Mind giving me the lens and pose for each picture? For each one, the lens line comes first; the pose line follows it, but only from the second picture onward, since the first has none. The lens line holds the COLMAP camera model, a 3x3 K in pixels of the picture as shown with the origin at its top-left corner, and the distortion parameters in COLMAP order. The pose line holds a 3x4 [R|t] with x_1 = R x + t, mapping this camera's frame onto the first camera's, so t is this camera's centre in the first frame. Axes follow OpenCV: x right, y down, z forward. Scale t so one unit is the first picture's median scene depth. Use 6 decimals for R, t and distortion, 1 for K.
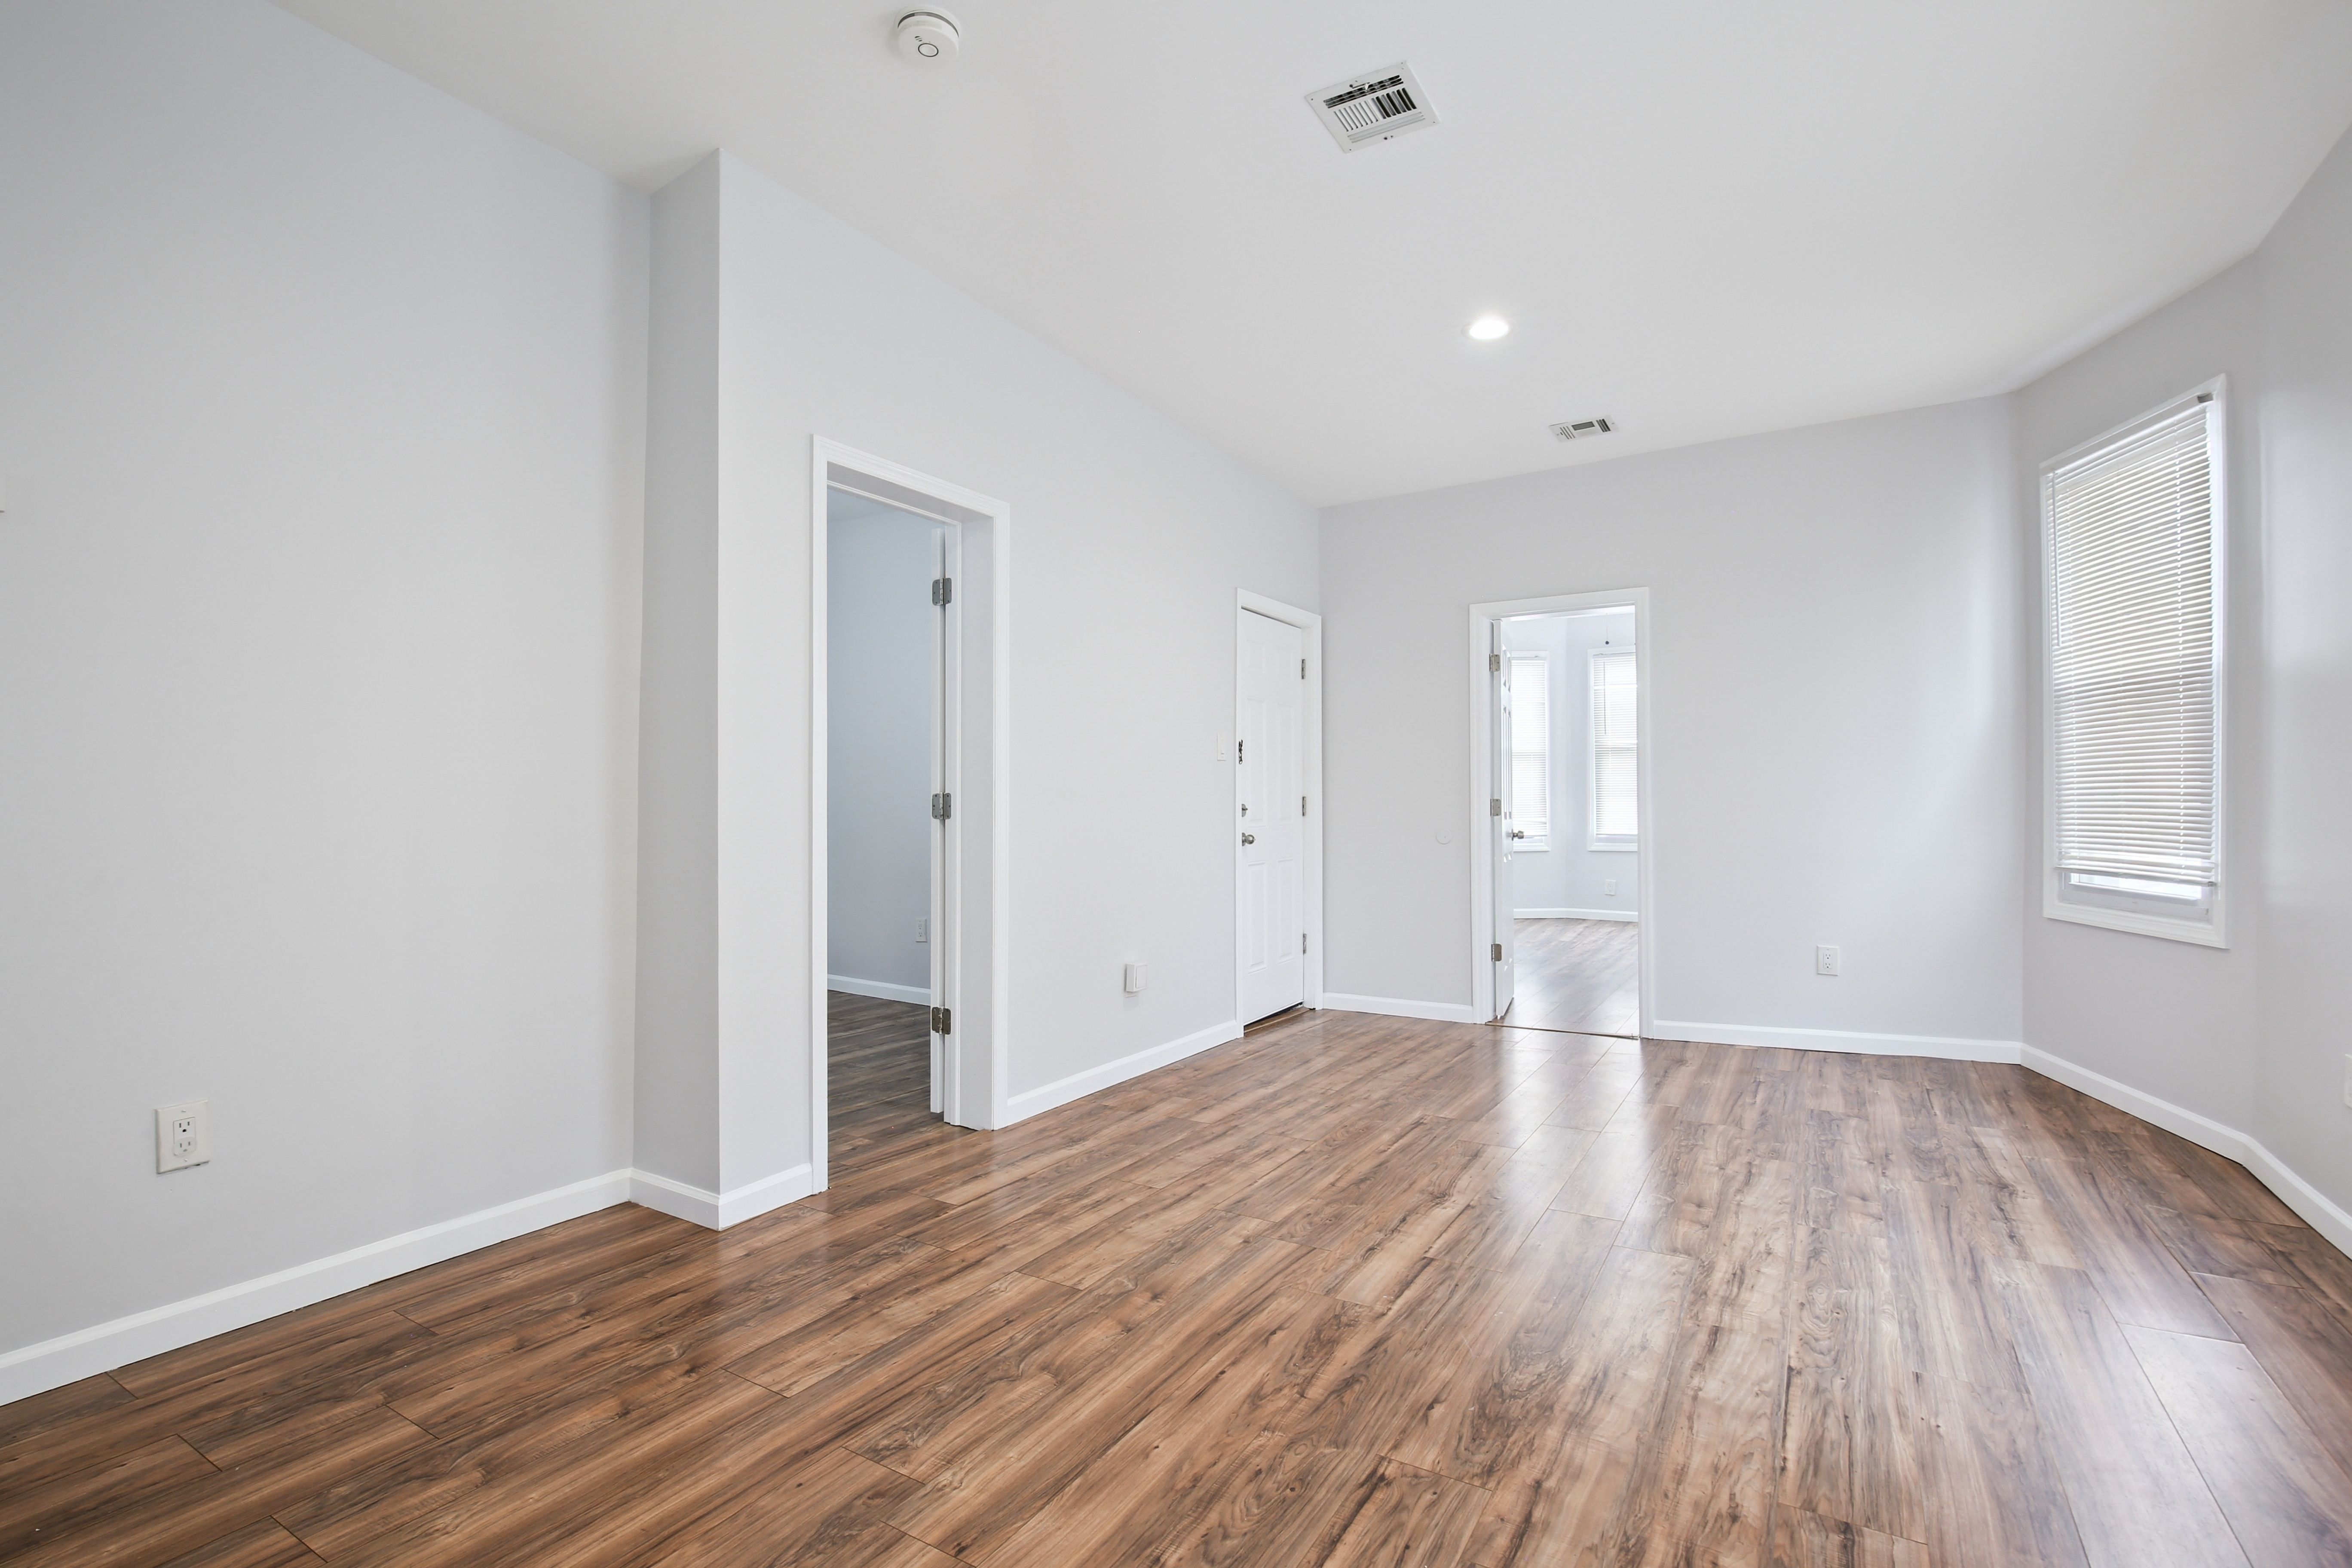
lens RADIAL K [[1093.4, 0, 1173.0], [0, 1093.4, 792.0], [0, 0, 1]] dist [-0.004050, 0.002557]
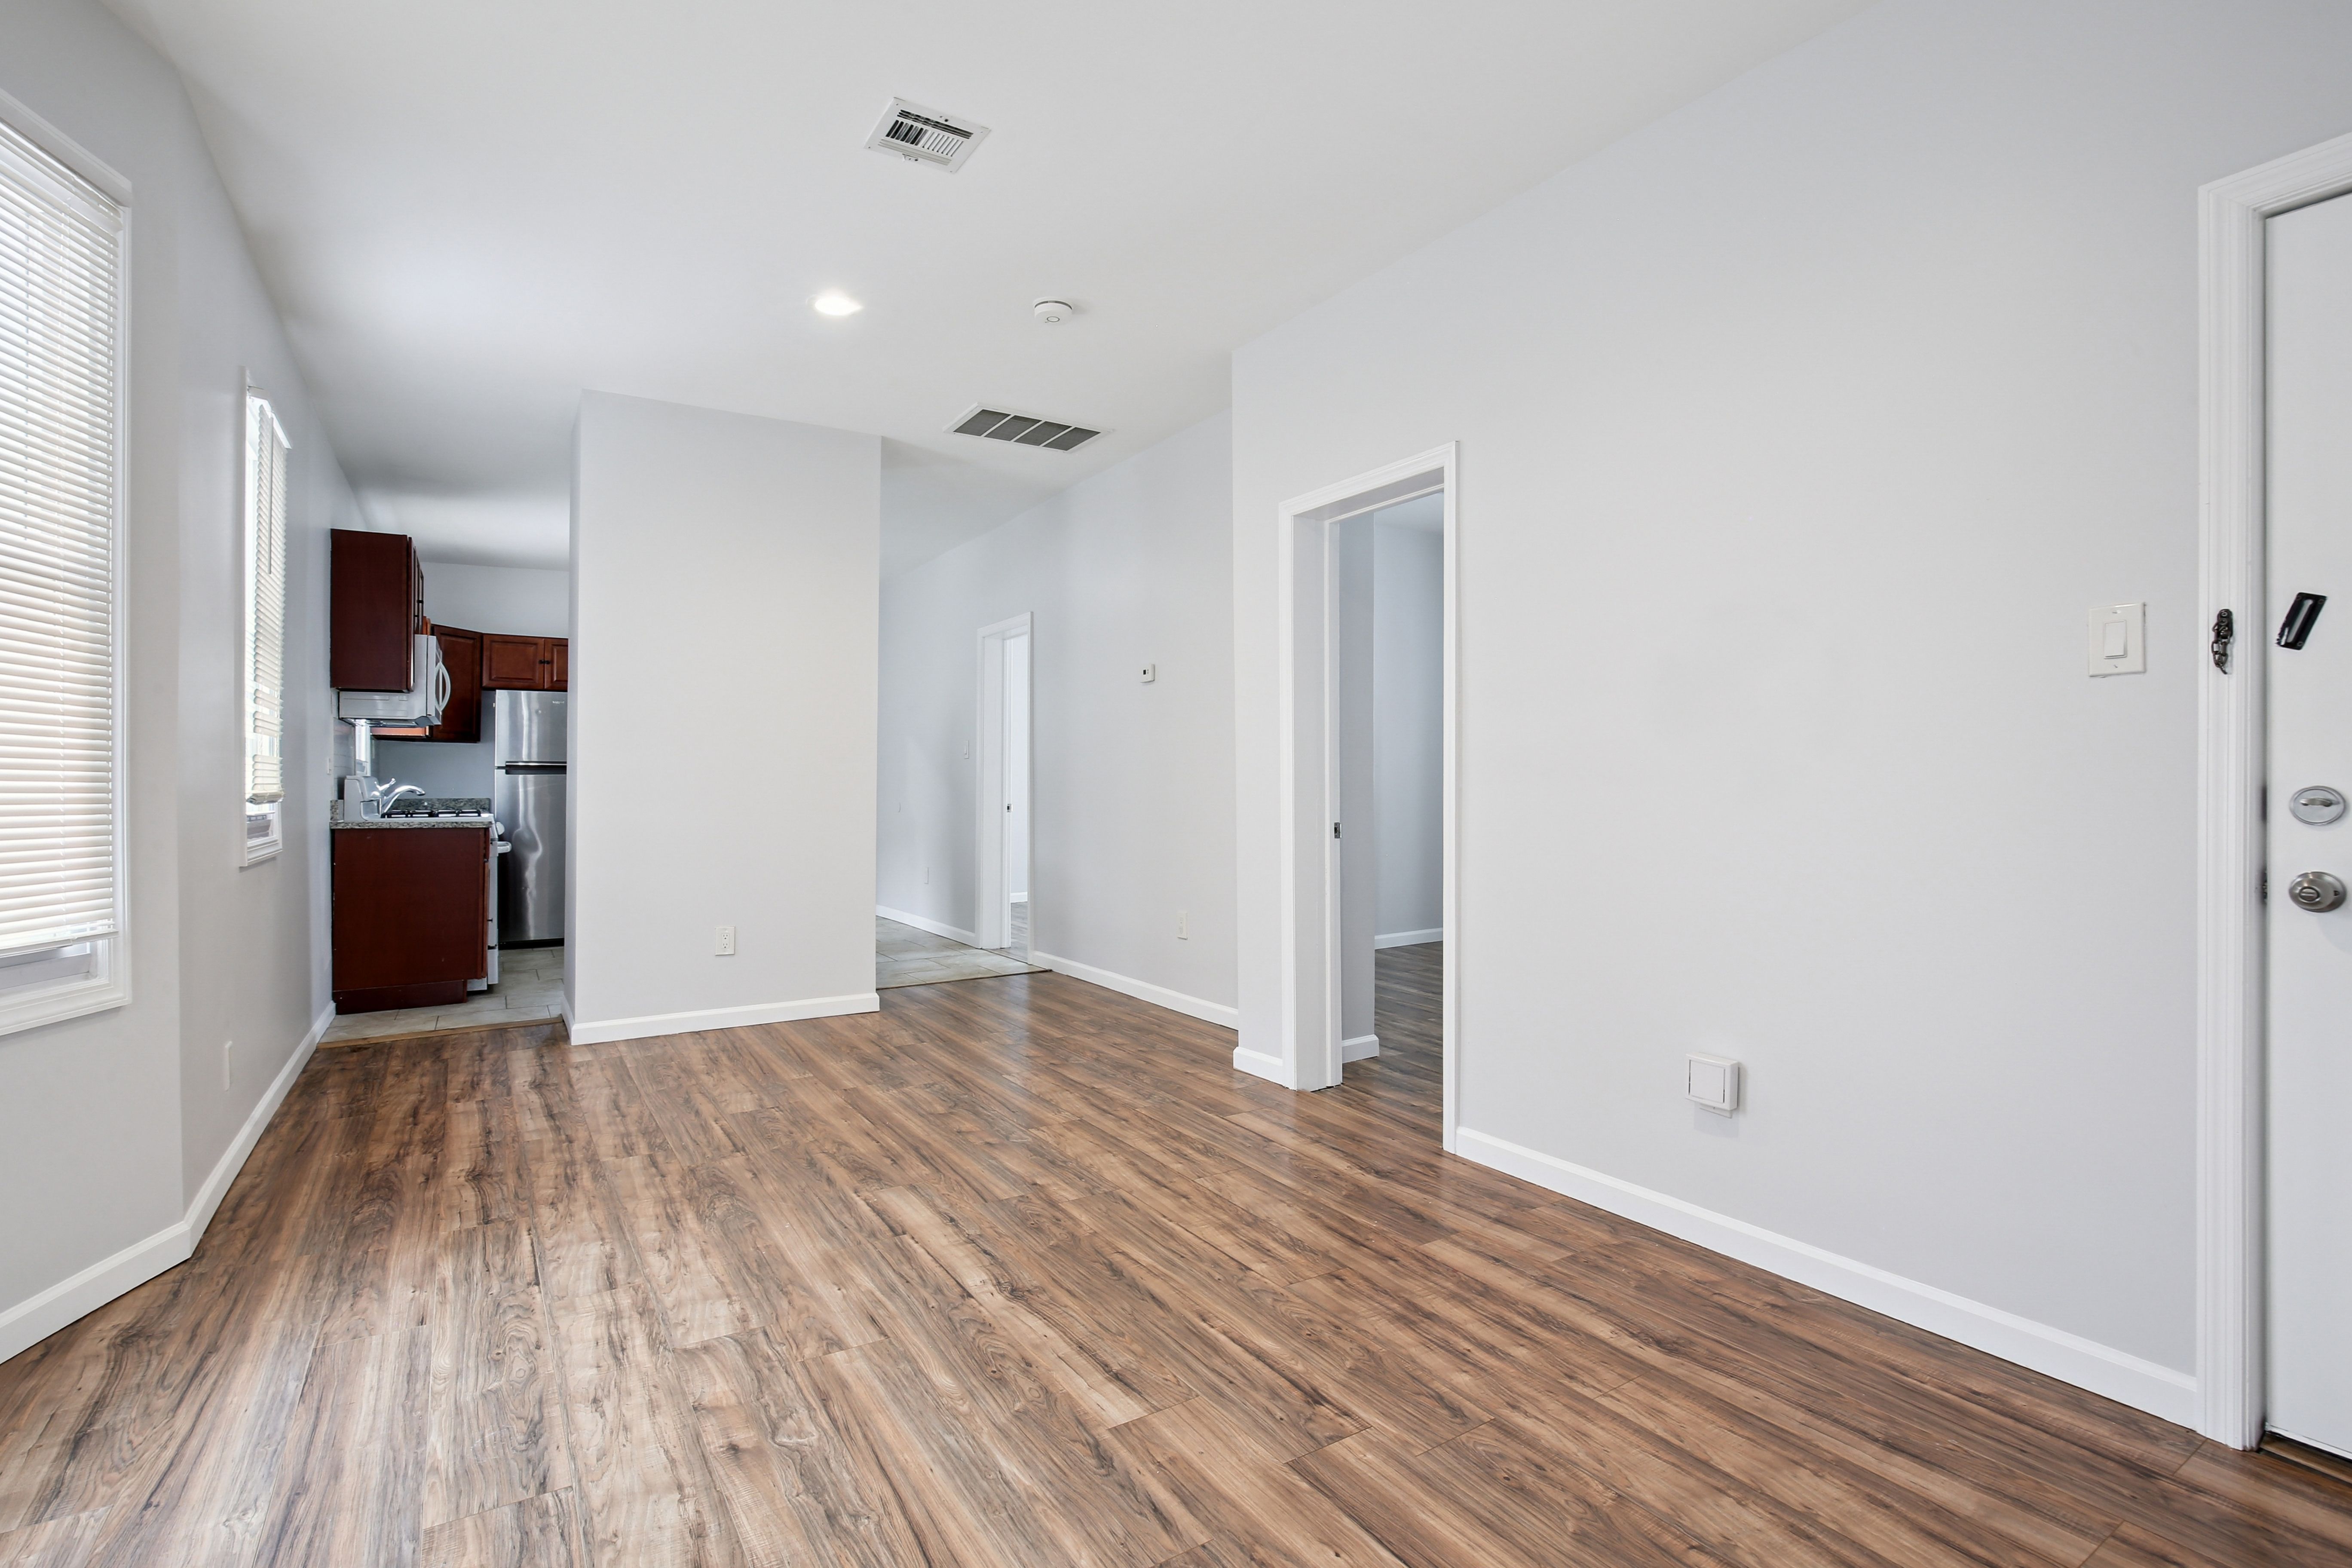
lens RADIAL K [[1093.4, 0, 1174.2], [0, 1093.4, 783.9], [0, 0, 1]] dist [-0.004050, 0.002557]
pose [[-0.438138, -0.001100, -0.898907, 1.103450], [0.013719, 0.999875, -0.007911, 0.020365], [0.898803, -0.015798, -0.438068, 1.787716]]
